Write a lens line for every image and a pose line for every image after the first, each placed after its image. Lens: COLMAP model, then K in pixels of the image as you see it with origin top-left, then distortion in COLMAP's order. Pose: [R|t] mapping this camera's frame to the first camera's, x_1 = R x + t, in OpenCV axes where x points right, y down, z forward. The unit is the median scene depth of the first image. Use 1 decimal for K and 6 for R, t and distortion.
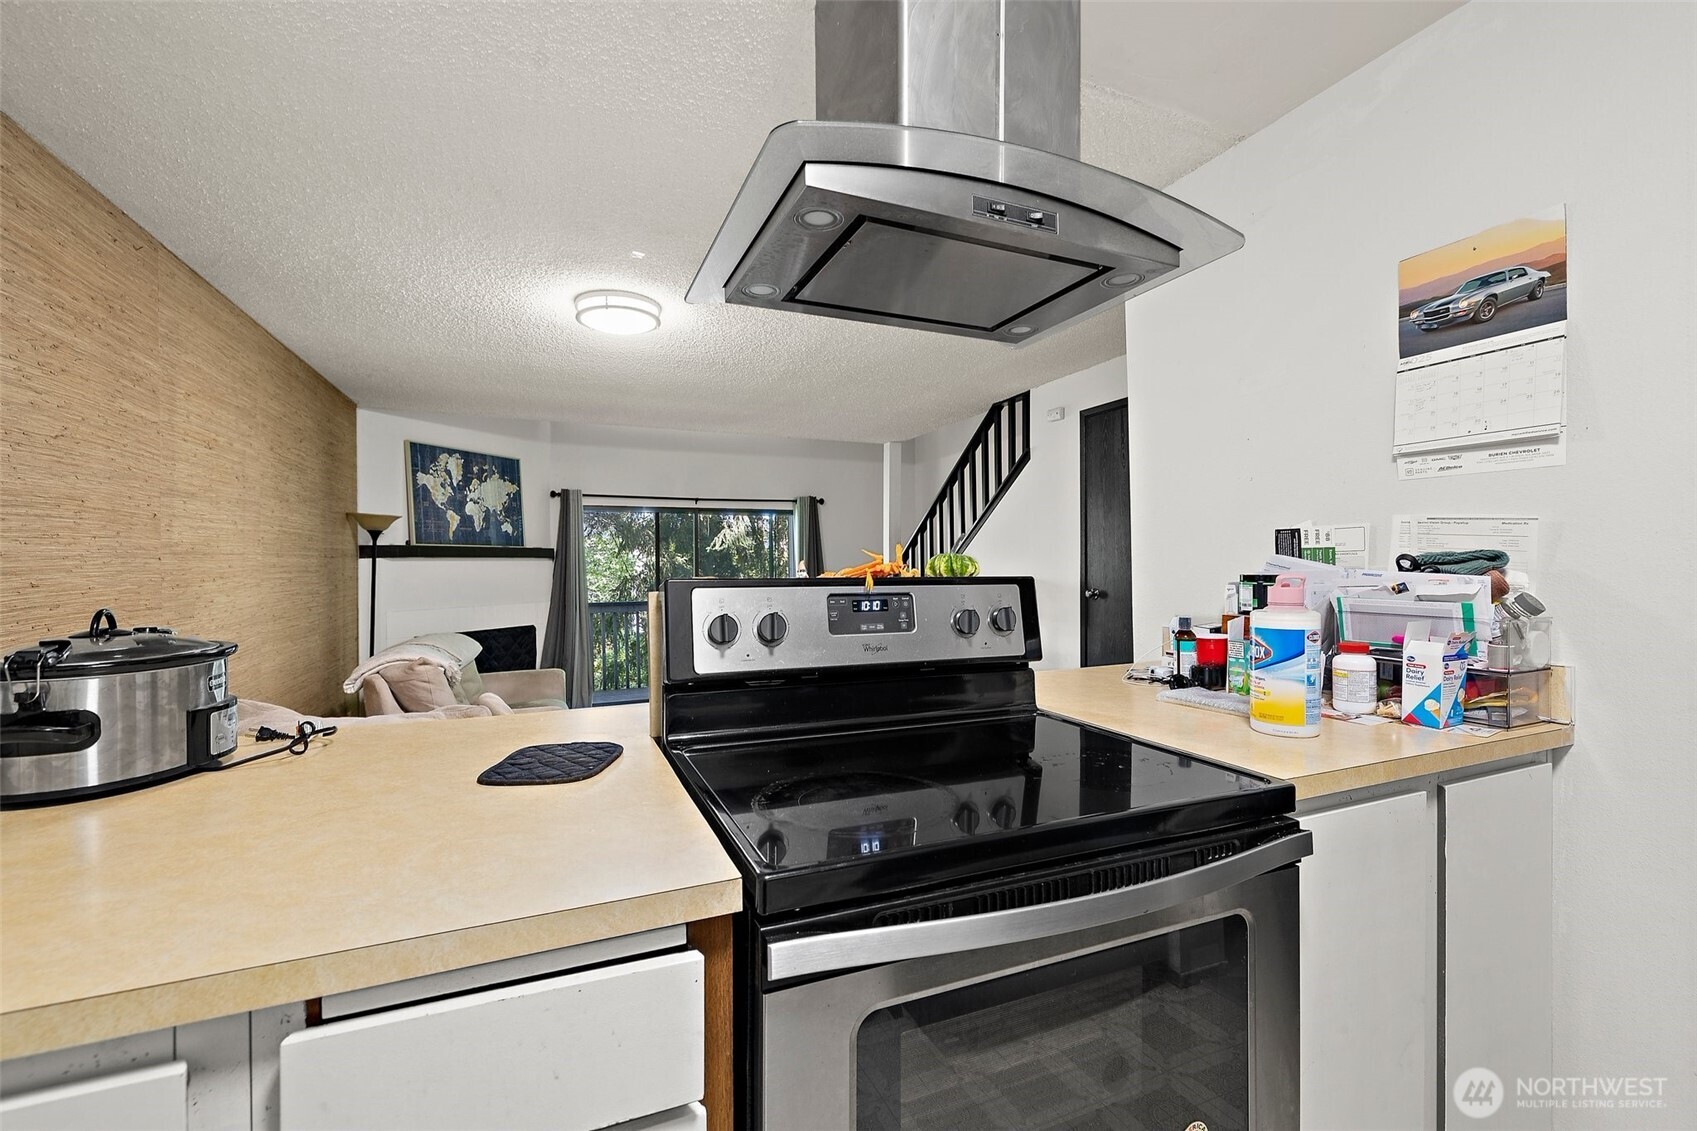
lens RADIAL K [[712.9, 0, 851.9], [0, 712.9, 561.0], [0, 0, 1]] dist [-0.002571, 0.000452]
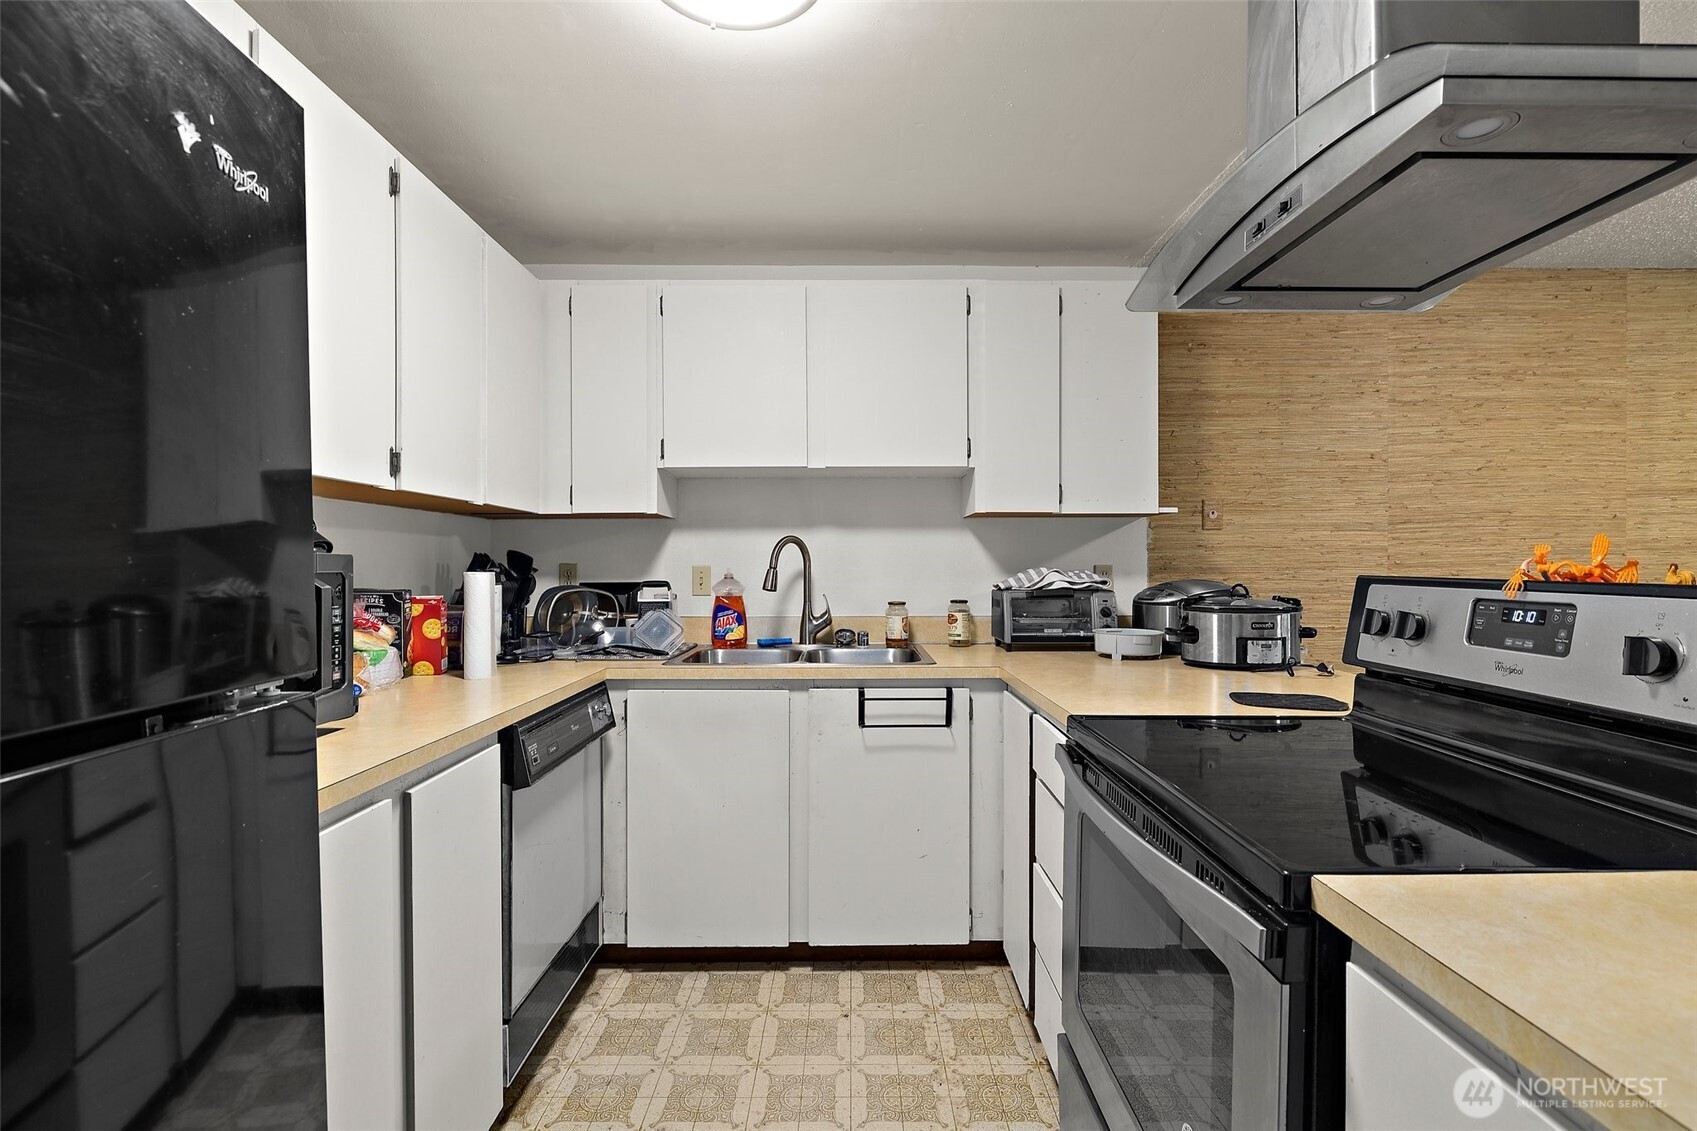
lens RADIAL K [[778.8, 0, 850.5], [0, 778.8, 564.8], [0, 0, 1]] dist [-0.000196, -0.000001]
pose [[-0.394731, 0.008041, -0.918762, 1.112941], [0.006654, 0.999960, 0.005892, -0.004278], [0.918773, -0.003788, -0.394769, 0.660999]]
